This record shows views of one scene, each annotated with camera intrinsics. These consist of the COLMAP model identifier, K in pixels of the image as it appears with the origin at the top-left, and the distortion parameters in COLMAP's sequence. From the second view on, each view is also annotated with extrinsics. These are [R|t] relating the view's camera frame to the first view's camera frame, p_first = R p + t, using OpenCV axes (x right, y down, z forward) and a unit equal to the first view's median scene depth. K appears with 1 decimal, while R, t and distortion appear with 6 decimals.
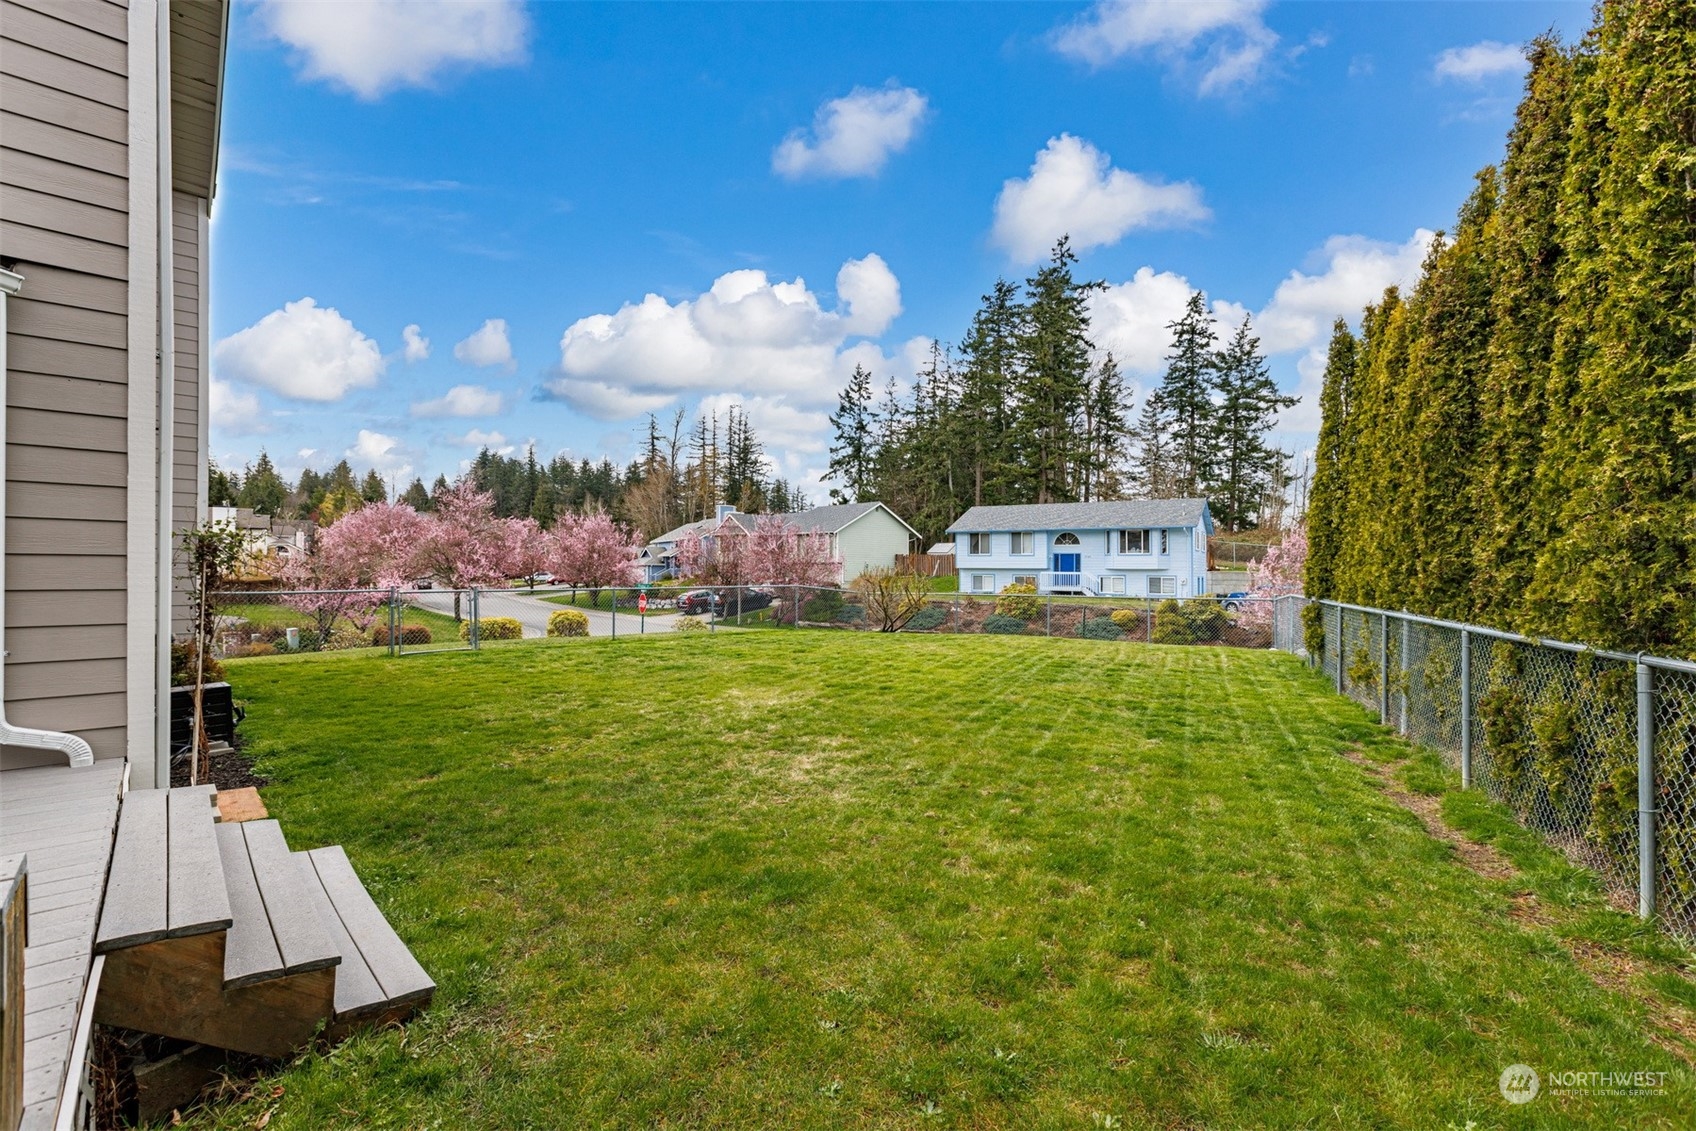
lens RADIAL K [[754.5, 0, 849.8], [0, 754.5, 546.7], [0, 0, 1]] dist [0.000040, 0.000292]
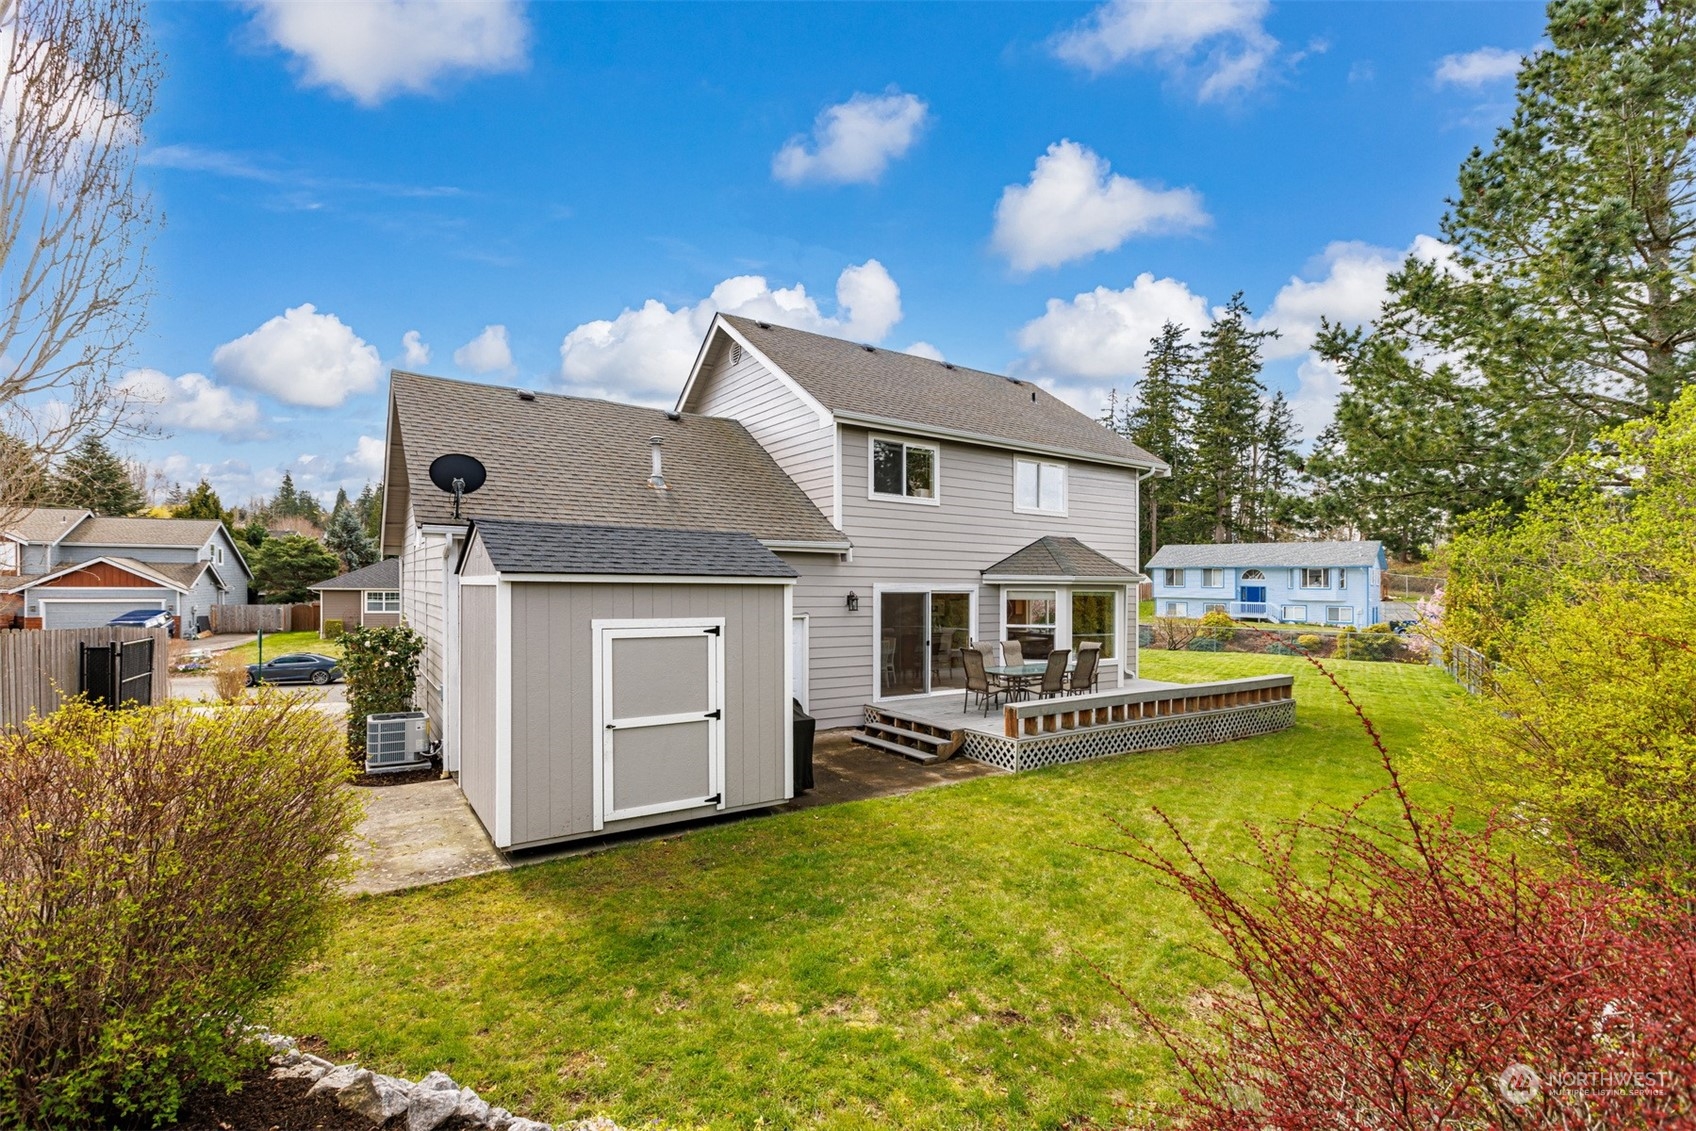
lens RADIAL K [[754.5, 0, 842.9], [0, 754.5, 576.6], [0, 0, 1]] dist [0.000040, 0.000292]
pose [[0.985428, -0.000321, -0.170095, -0.161994], [0.004095, 0.999753, 0.021834, -0.037520], [0.170046, -0.022213, 0.985186, -0.319063]]
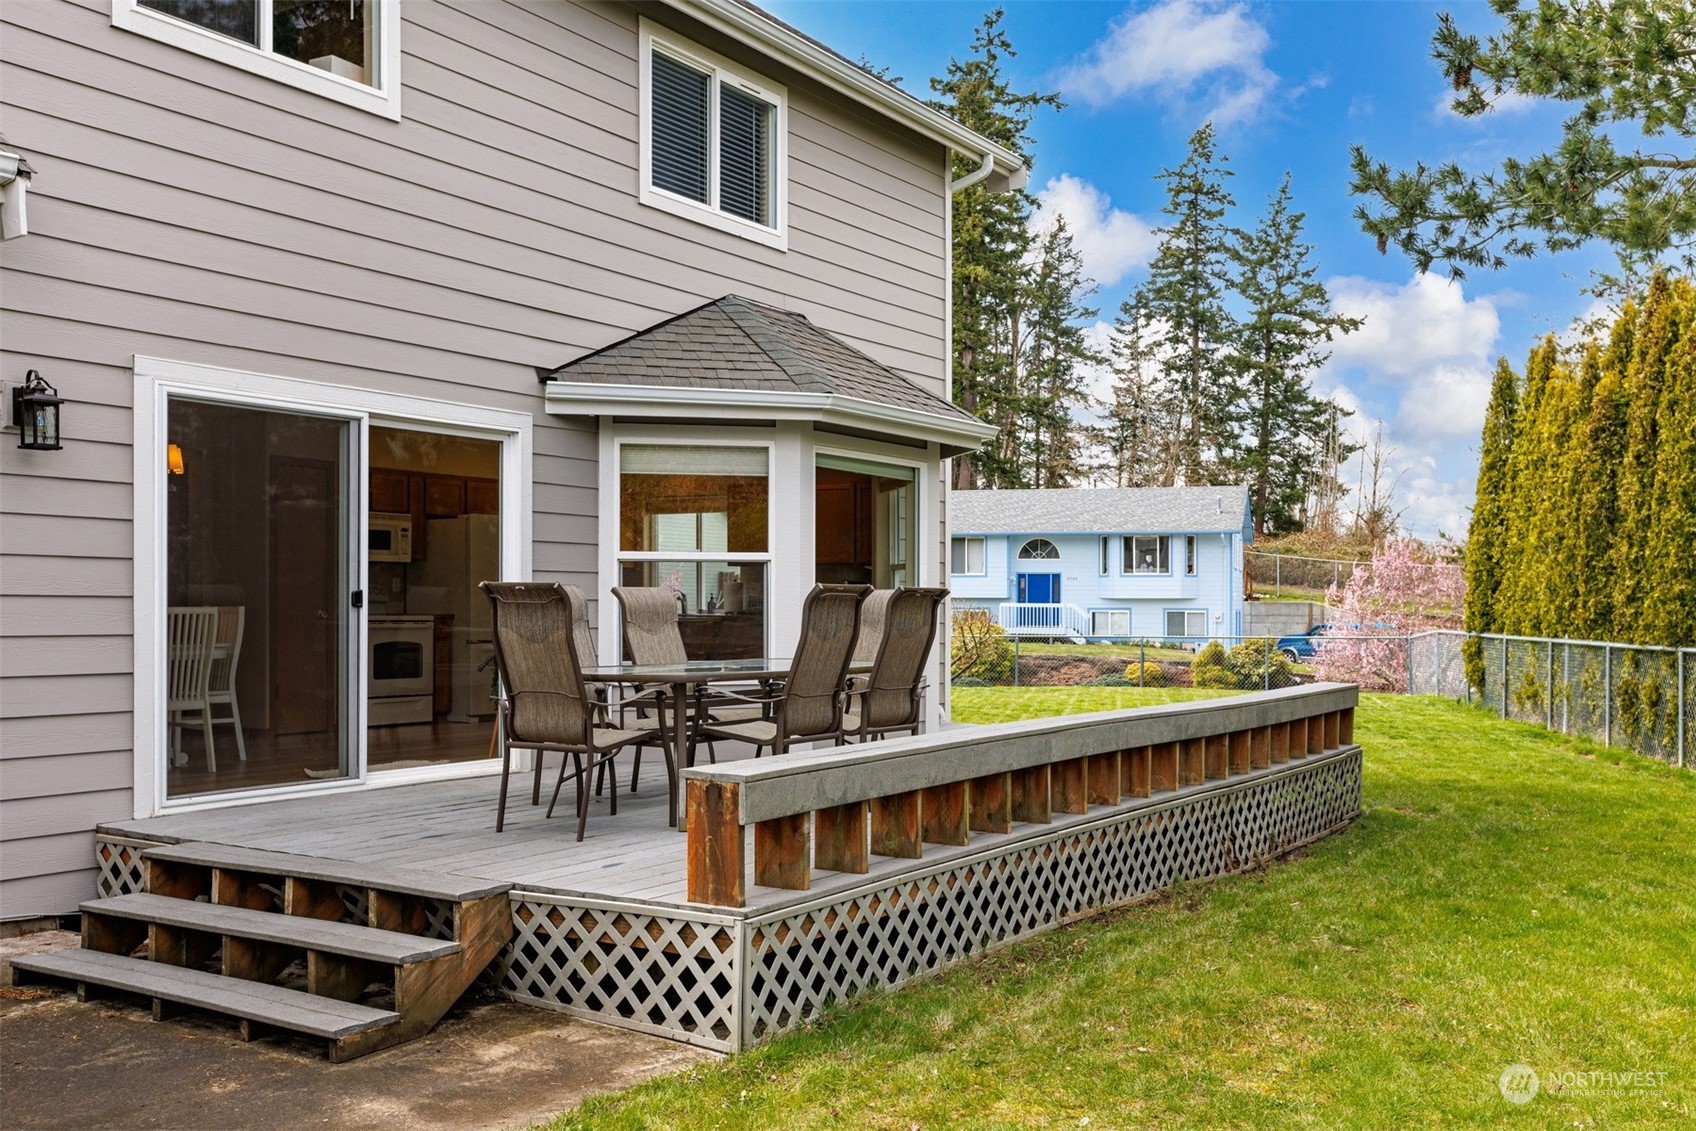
lens RADIAL K [[1563.8, 0, 872.5], [0, 1563.8, 590.6], [0, 0, 1]] dist [-0.025334, 0.000000]
pose [[0.967524, -0.002064, 0.252771, -0.168228], [-0.004549, 0.999663, 0.025574, -0.009052], [-0.252738, -0.025894, 0.967188, -0.196926]]
